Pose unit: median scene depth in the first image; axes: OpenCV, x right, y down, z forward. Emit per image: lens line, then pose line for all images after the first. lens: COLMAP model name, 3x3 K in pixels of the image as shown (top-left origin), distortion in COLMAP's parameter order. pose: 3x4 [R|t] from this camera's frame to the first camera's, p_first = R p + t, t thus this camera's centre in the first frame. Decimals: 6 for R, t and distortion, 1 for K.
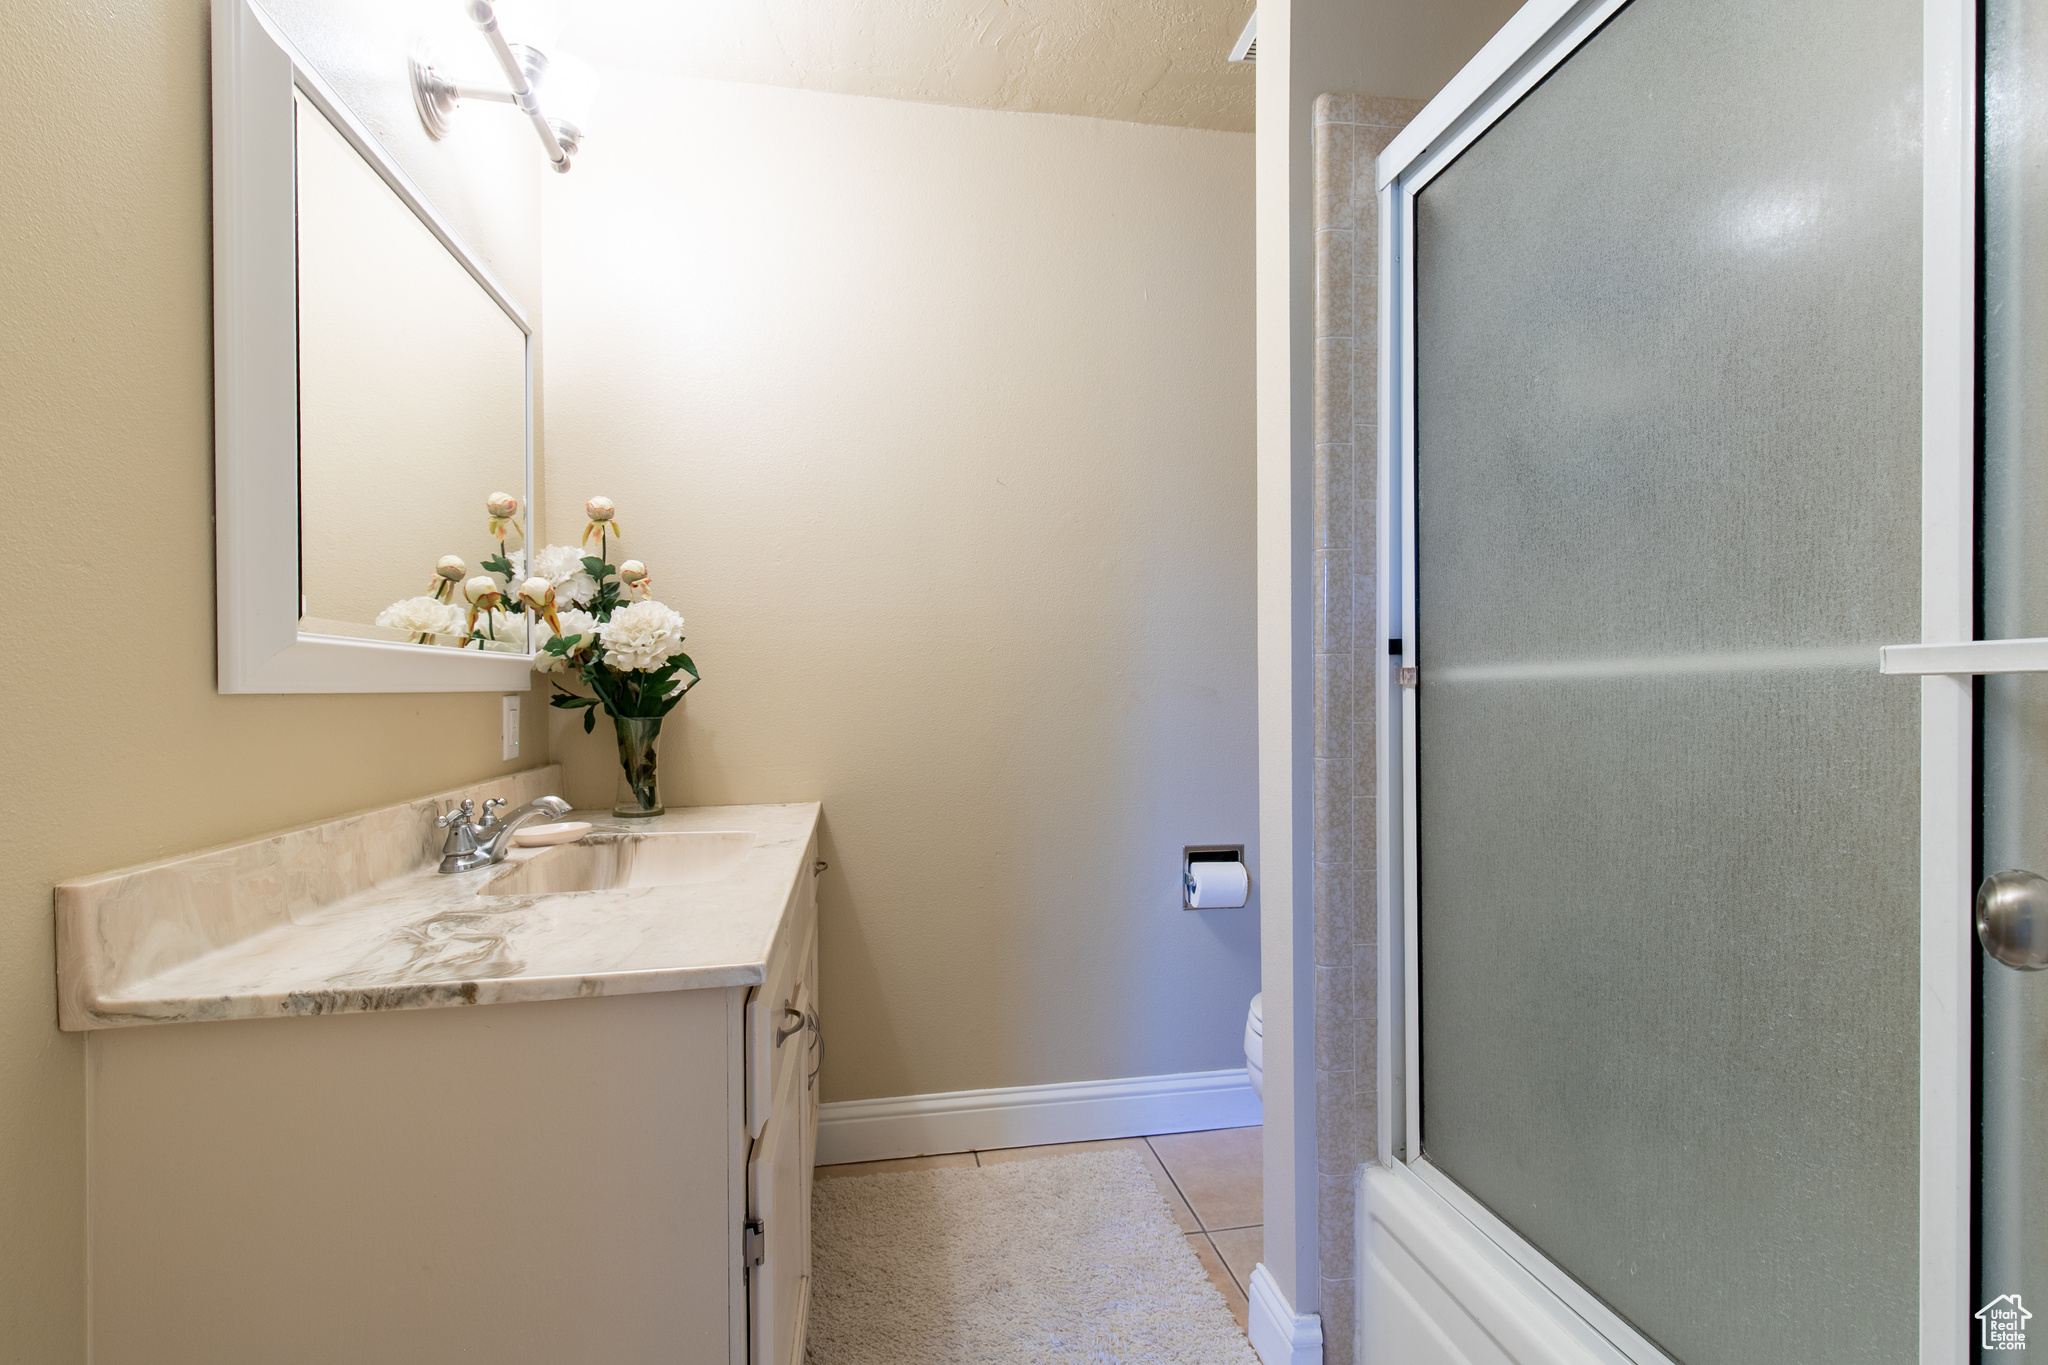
lens RADIAL K [[940.4, 0, 1030.3], [0, 940.4, 691.1], [0, 0, 1]] dist [0.000684, -0.000979]
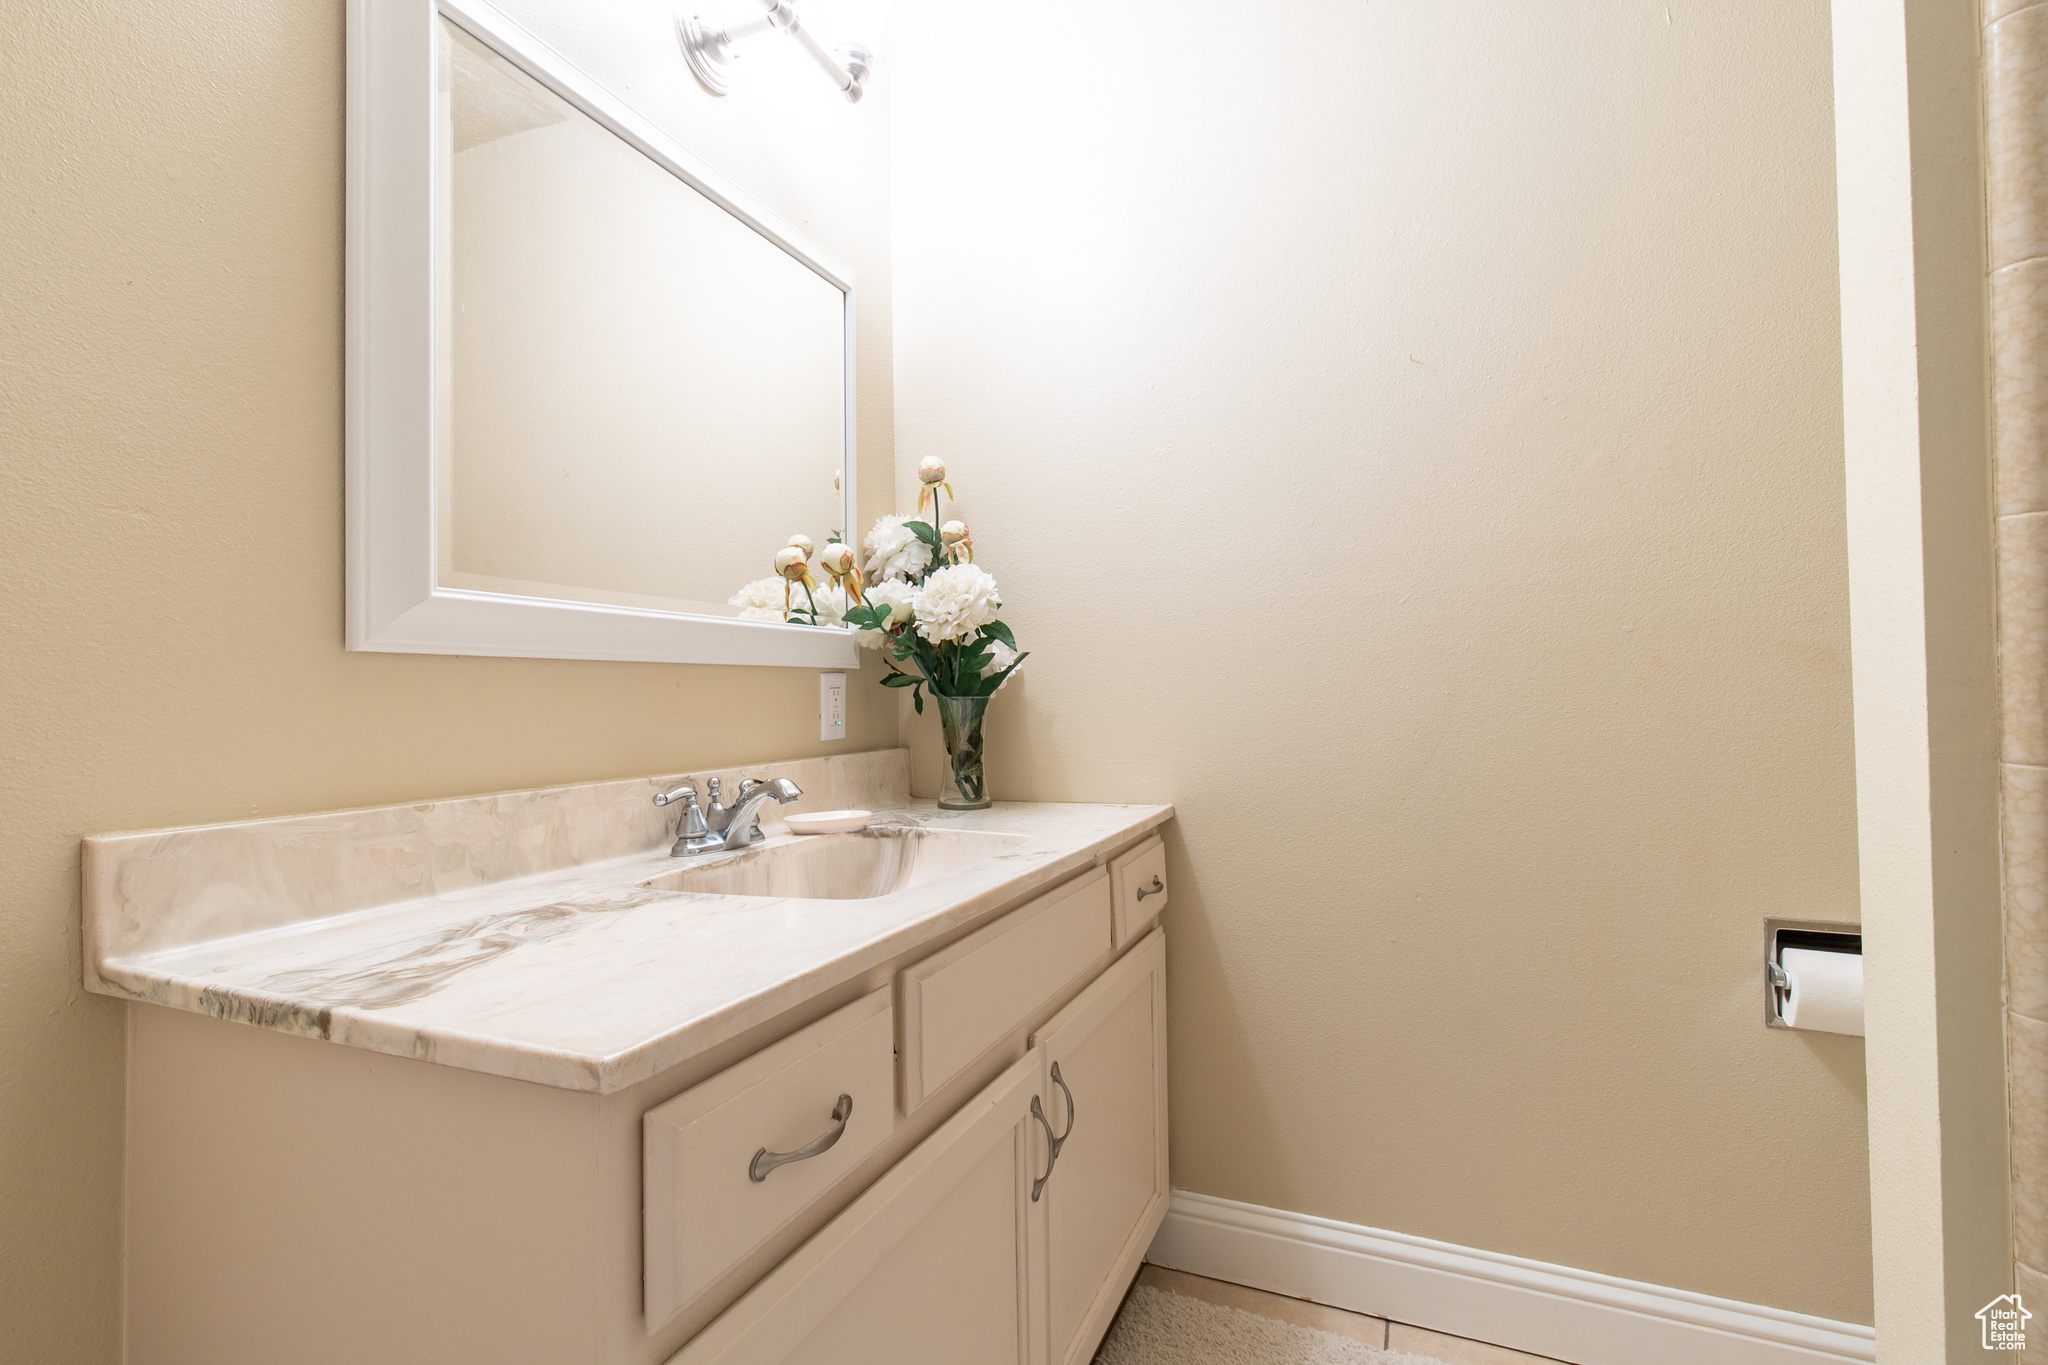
lens RADIAL K [[940.4, 0, 1017.6], [0, 940.4, 677.2], [0, 0, 1]] dist [0.000684, -0.000979]
pose [[0.829916, -0.016679, -0.557639, 0.148945], [0.007289, 0.999792, -0.019057, 0.032195], [0.557840, 0.011751, 0.829865, 0.354215]]
